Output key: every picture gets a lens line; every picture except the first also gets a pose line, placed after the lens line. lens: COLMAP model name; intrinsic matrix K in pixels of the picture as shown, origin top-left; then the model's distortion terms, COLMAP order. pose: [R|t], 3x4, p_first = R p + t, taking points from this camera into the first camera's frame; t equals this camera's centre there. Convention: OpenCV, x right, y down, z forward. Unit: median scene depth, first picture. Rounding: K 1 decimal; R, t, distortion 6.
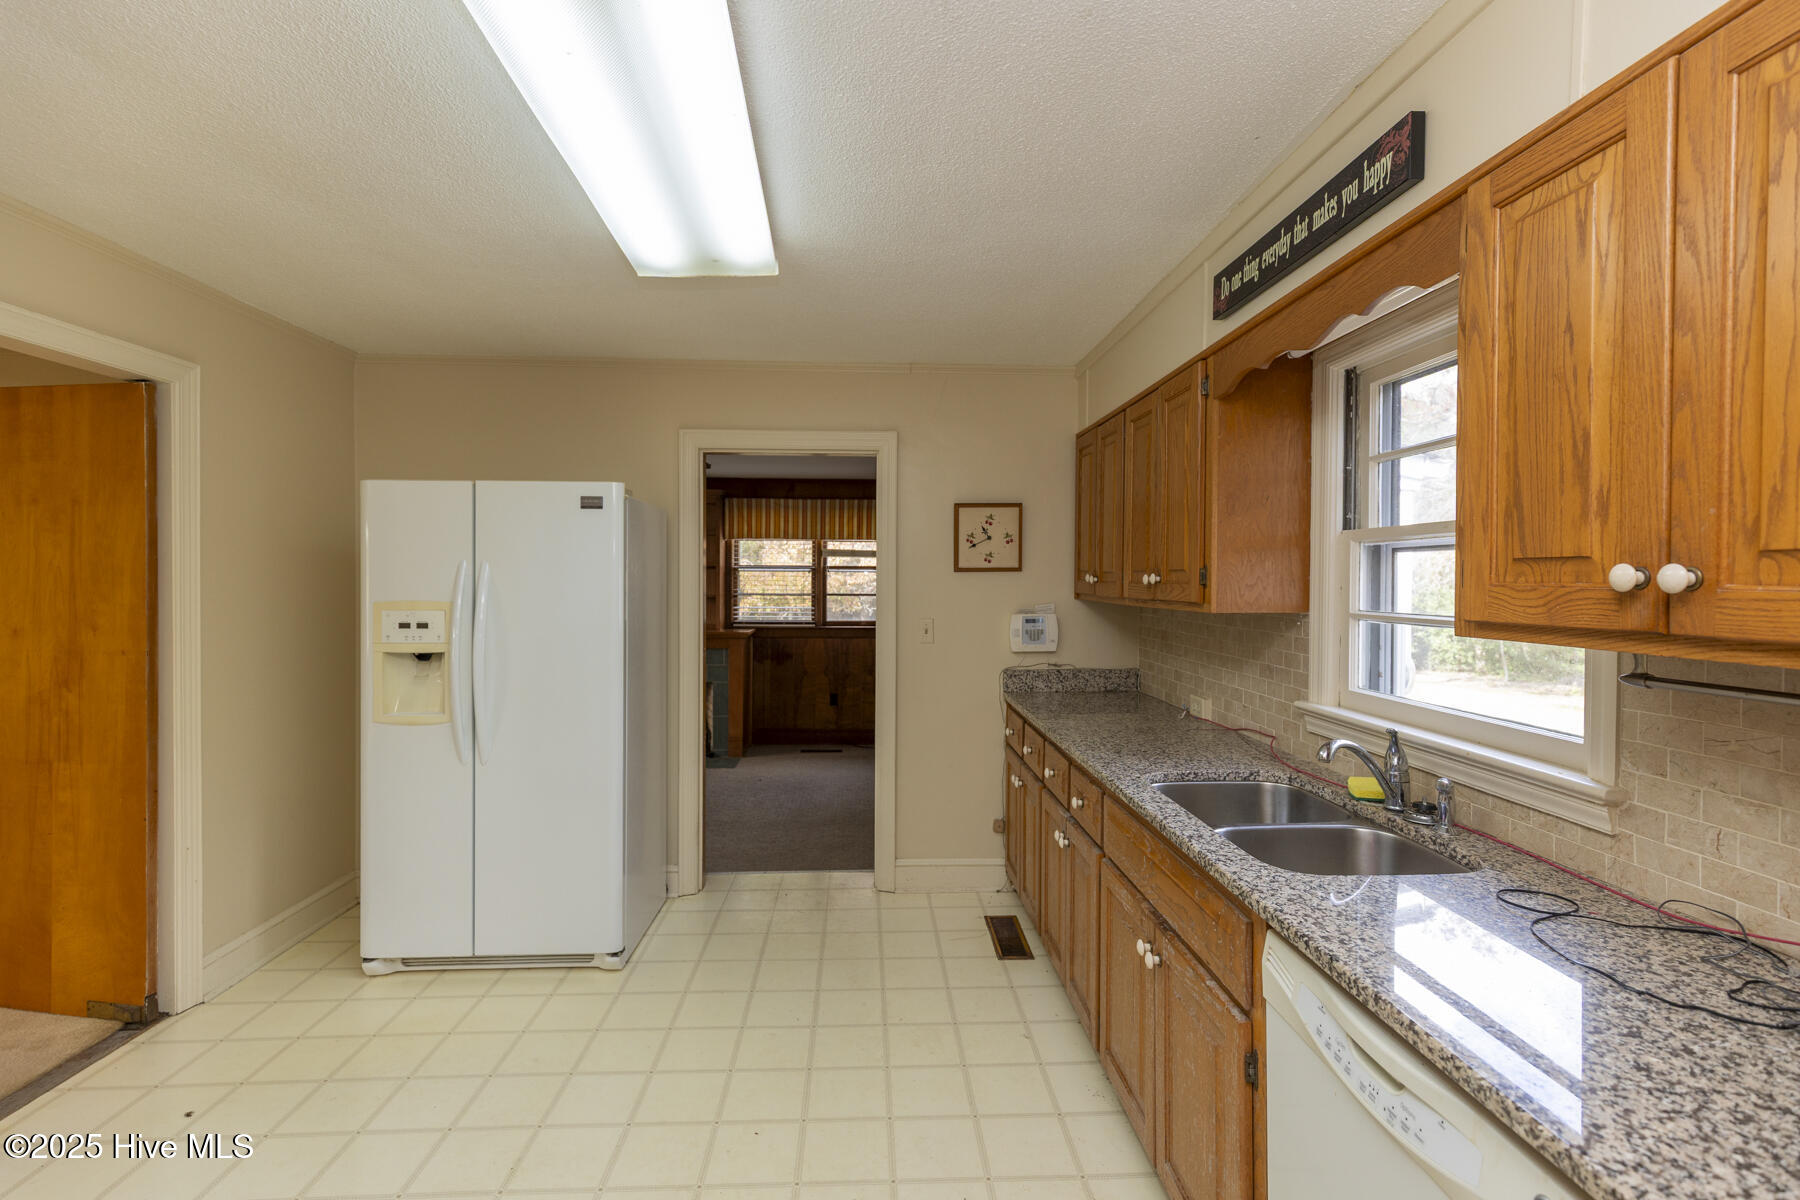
lens RADIAL K [[813.9, 0, 901.6], [0, 813.9, 590.8], [0, 0, 1]] dist [0.011200, -0.000549]
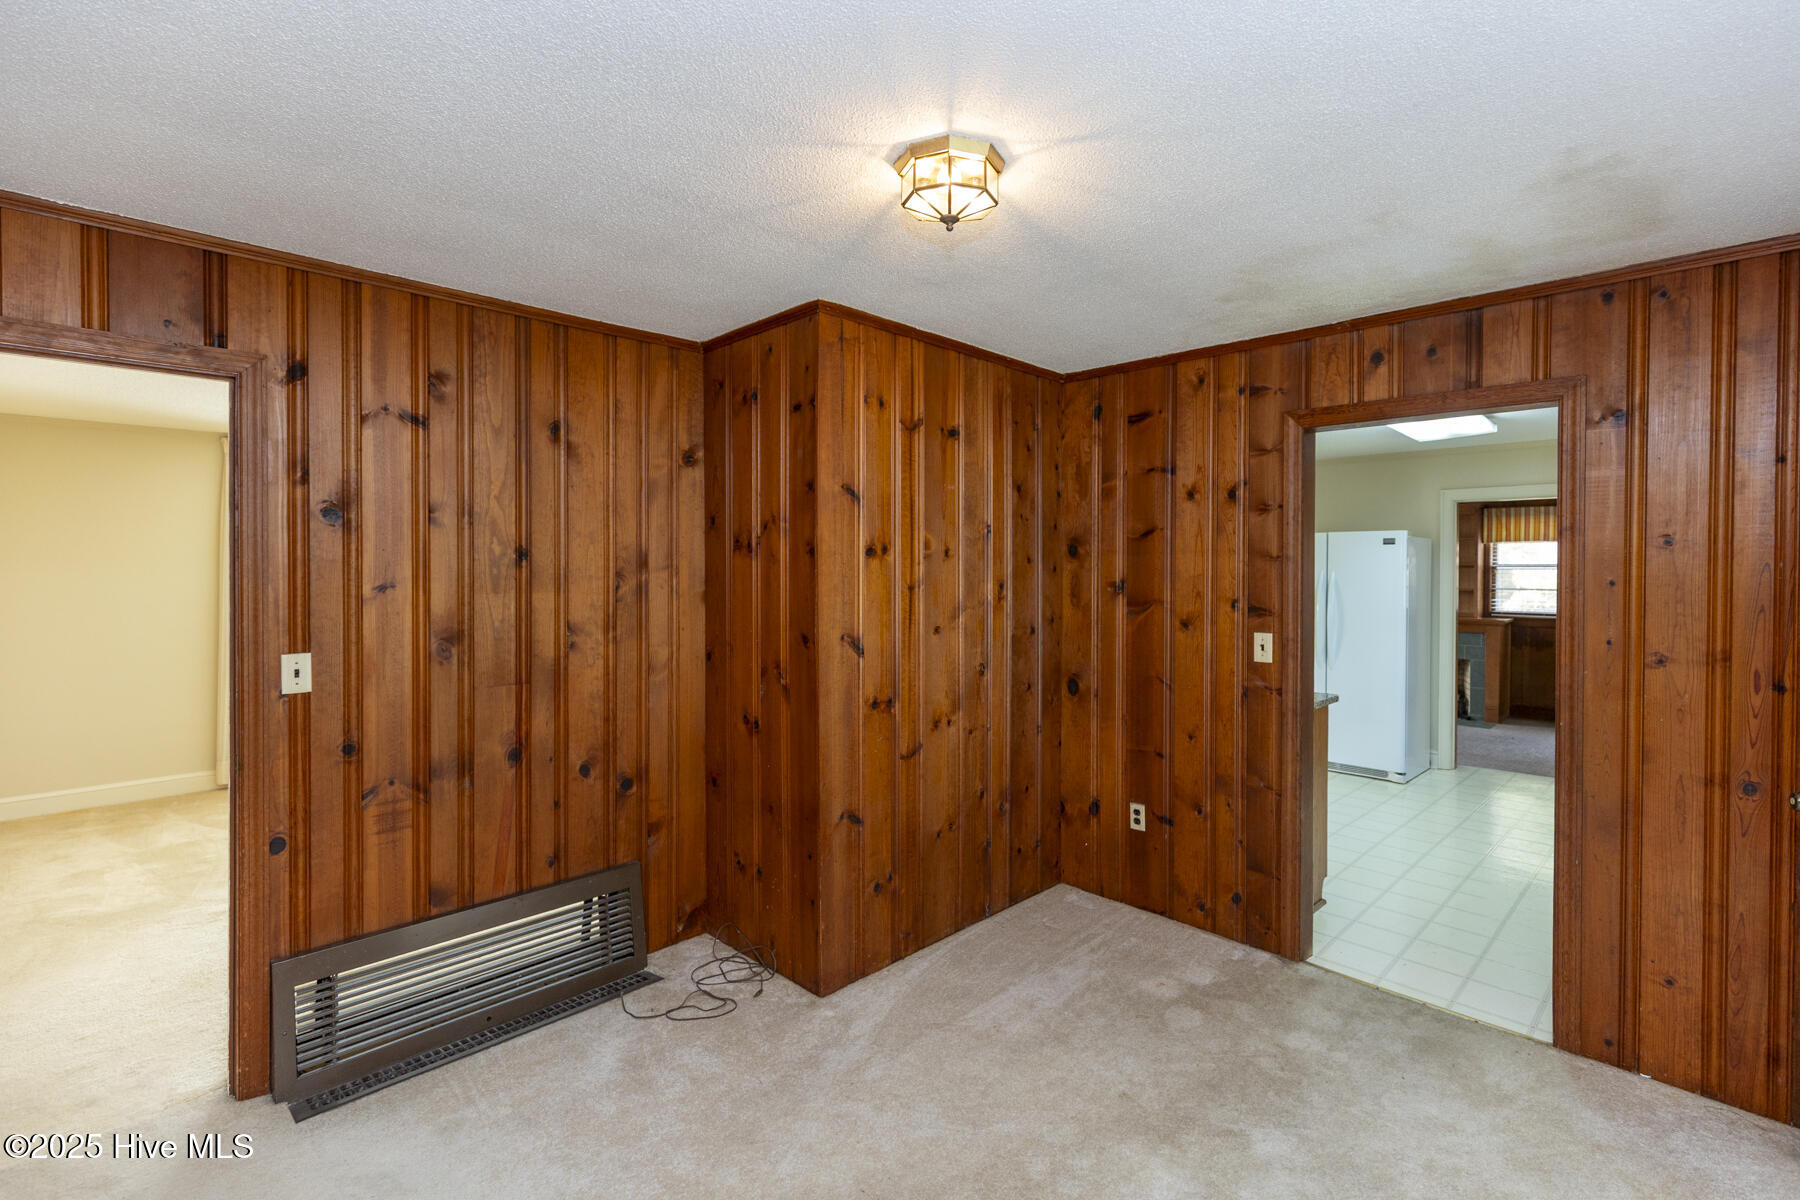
lens RADIAL K [[813.9, 0, 894.3], [0, 813.9, 578.8], [0, 0, 1]] dist [0.011200, -0.000549]
pose [[0.659212, 0.007872, -0.751916, 0.130566], [-0.010334, 0.999946, 0.001409, -0.003117], [0.751886, 0.006841, 0.659258, -0.492925]]
